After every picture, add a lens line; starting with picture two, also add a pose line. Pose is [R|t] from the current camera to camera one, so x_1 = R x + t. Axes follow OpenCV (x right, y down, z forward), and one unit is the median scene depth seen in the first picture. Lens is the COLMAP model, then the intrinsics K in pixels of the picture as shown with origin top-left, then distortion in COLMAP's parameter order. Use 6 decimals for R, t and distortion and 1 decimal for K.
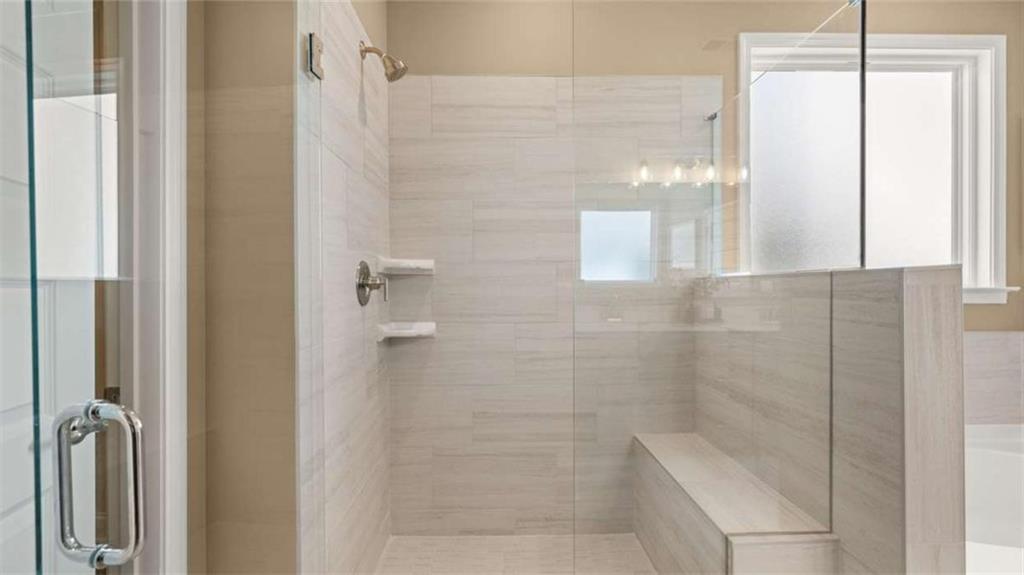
lens RADIAL K [[434.4, 0, 508.3], [0, 434.4, 289.0], [0, 0, 1]] dist [-0.001677, -0.000820]
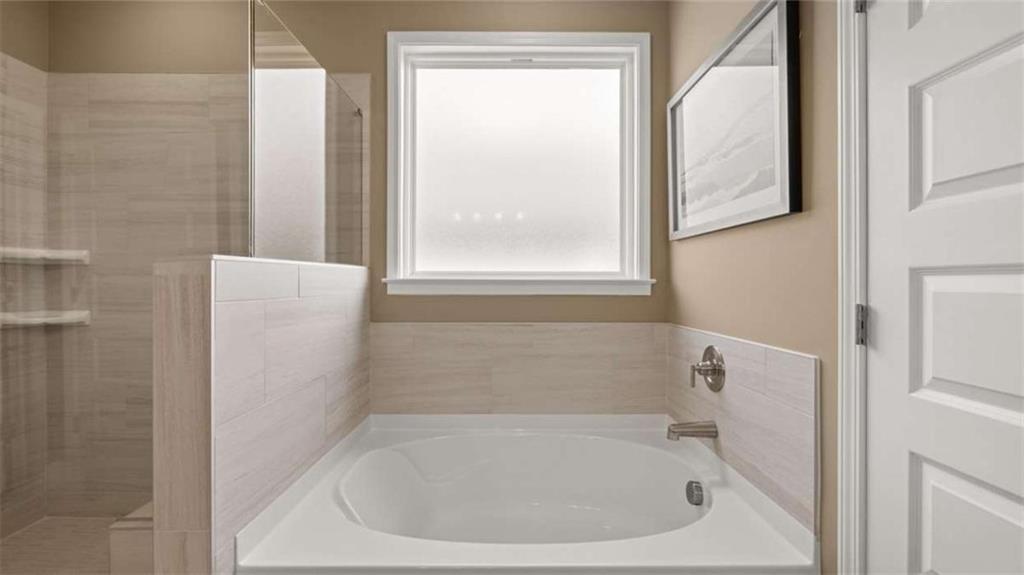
lens RADIAL K [[419.4, 0, 510.6], [0, 419.4, 276.6], [0, 0, 1]] dist [-0.001736, -0.000522]
pose [[0.999948, 0.004712, -0.009013, 0.840117], [-0.004782, 0.999959, -0.007735, -0.001201], [0.008977, 0.007778, 0.999929, 0.010562]]
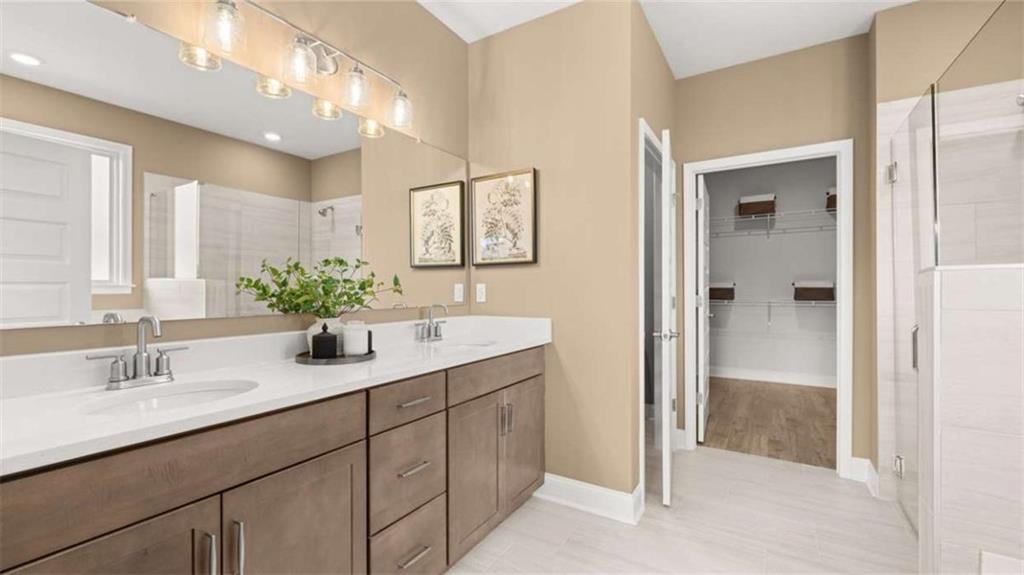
lens RADIAL K [[434.4, 0, 508.3], [0, 434.4, 289.0], [0, 0, 1]] dist [-0.001677, -0.000820]
pose [[0.531990, 0.010572, 0.846685, 0.455248], [-0.000080, 0.999923, -0.012435, 0.036926], [-0.846751, 0.006547, 0.531949, -1.328914]]
